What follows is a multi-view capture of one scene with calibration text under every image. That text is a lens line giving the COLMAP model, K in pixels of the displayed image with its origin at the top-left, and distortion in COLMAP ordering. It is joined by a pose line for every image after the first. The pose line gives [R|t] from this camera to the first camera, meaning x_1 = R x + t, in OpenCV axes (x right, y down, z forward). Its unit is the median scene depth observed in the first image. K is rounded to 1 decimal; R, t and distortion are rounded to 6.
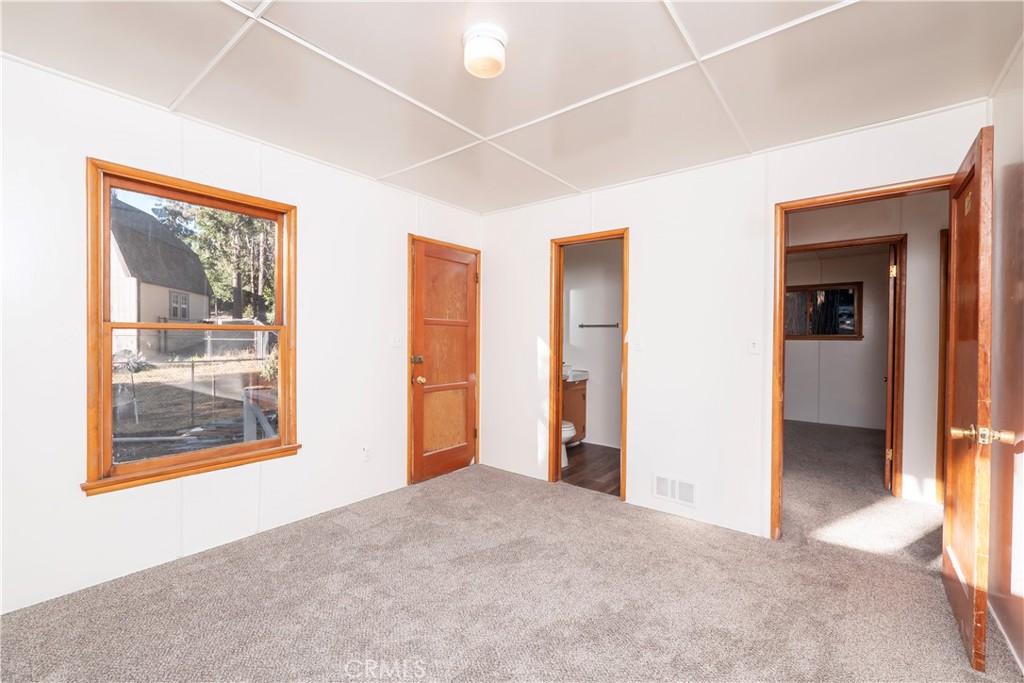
lens RADIAL K [[437.4, 0, 511.3], [0, 437.4, 342.0], [0, 0, 1]] dist [-0.012968, -0.000658]
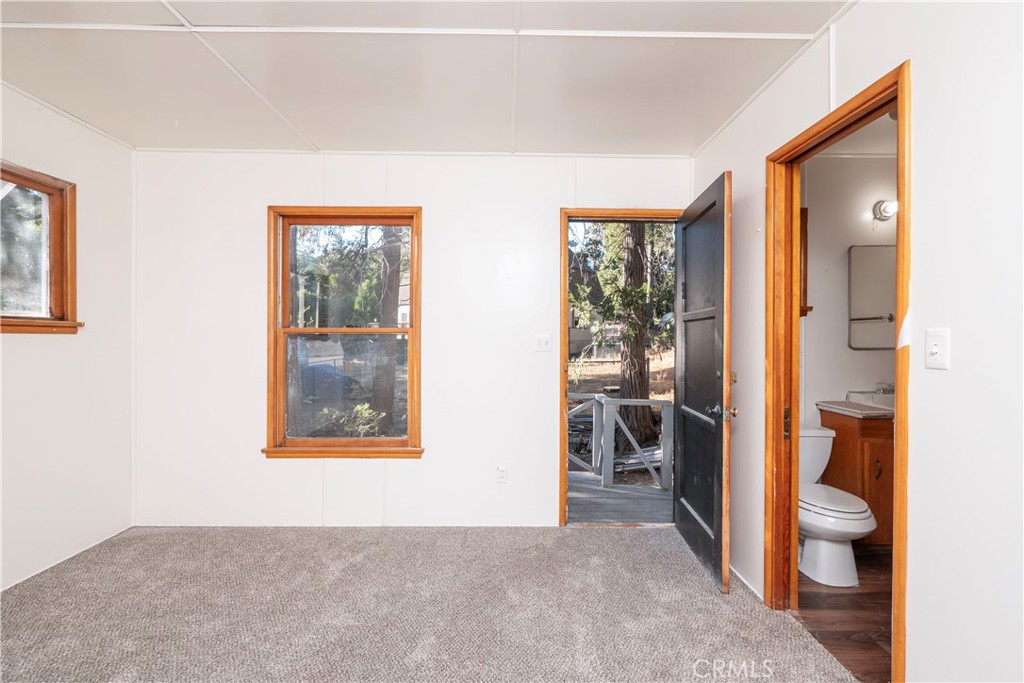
lens RADIAL K [[437.4, 0, 510.5], [0, 437.4, 342.0], [0, 0, 1]] dist [-0.012968, -0.000658]
pose [[0.626440, -0.002098, -0.779467, 0.410563], [-0.005376, 0.999961, -0.007012, 0.001004], [0.779451, 0.008583, 0.626404, 0.550538]]
